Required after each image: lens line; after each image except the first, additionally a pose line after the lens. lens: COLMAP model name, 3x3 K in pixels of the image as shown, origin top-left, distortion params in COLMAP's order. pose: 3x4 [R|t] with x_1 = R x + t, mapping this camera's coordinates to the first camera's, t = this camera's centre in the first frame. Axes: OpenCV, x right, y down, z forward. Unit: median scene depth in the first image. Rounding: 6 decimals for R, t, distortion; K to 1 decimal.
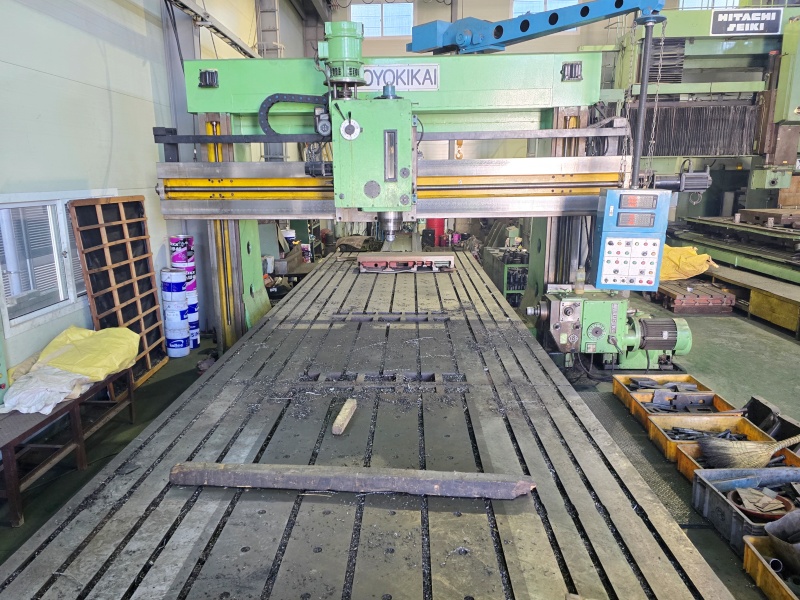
lens RADIAL K [[593.1, 0, 385.1], [0, 593.1, 314.1], [0, 0, 1]] dist [0.085931, -0.072422]
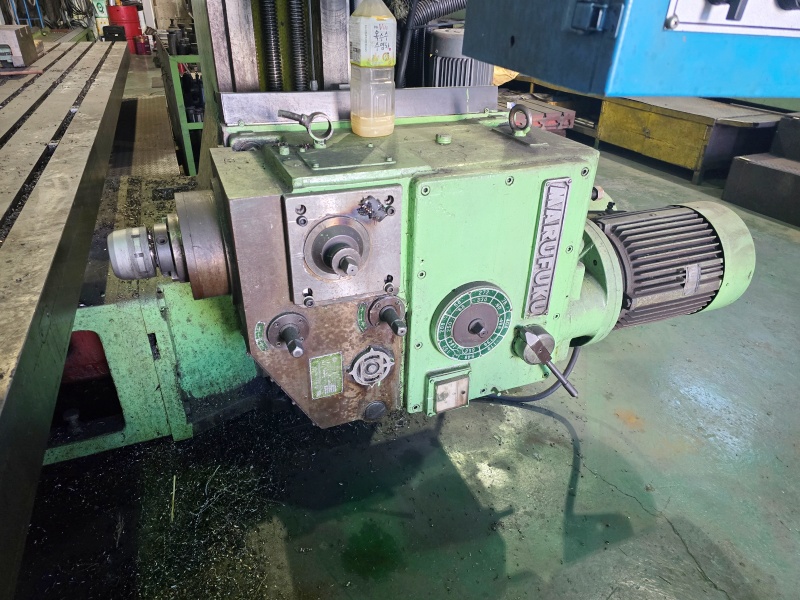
lens RADIAL K [[533.4, 0, 393.8], [0, 533.4, 295.3], [0, 0, 1]] dist [0.059215, -0.056267]
pose [[0.913242, -0.174005, 0.368391, 0.235758], [0.065265, 0.955012, 0.289295, -0.032278], [-0.402157, -0.240154, 0.883514, 0.765981]]
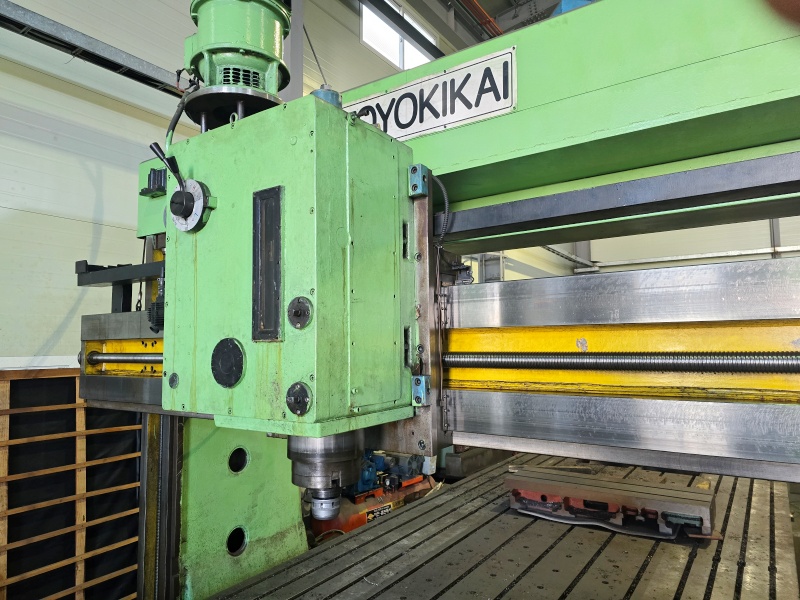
lens RADIAL K [[530.8, 0, 394.4], [0, 530.8, 295.7], [0, 0, 1]] dist [0.085712, -0.074529]
pose [[0.844554, -0.046530, -0.533446, 0.185457], [-0.119279, 0.954839, -0.272129, -0.147980], [0.522017, 0.293456, 0.800863, 0.671001]]
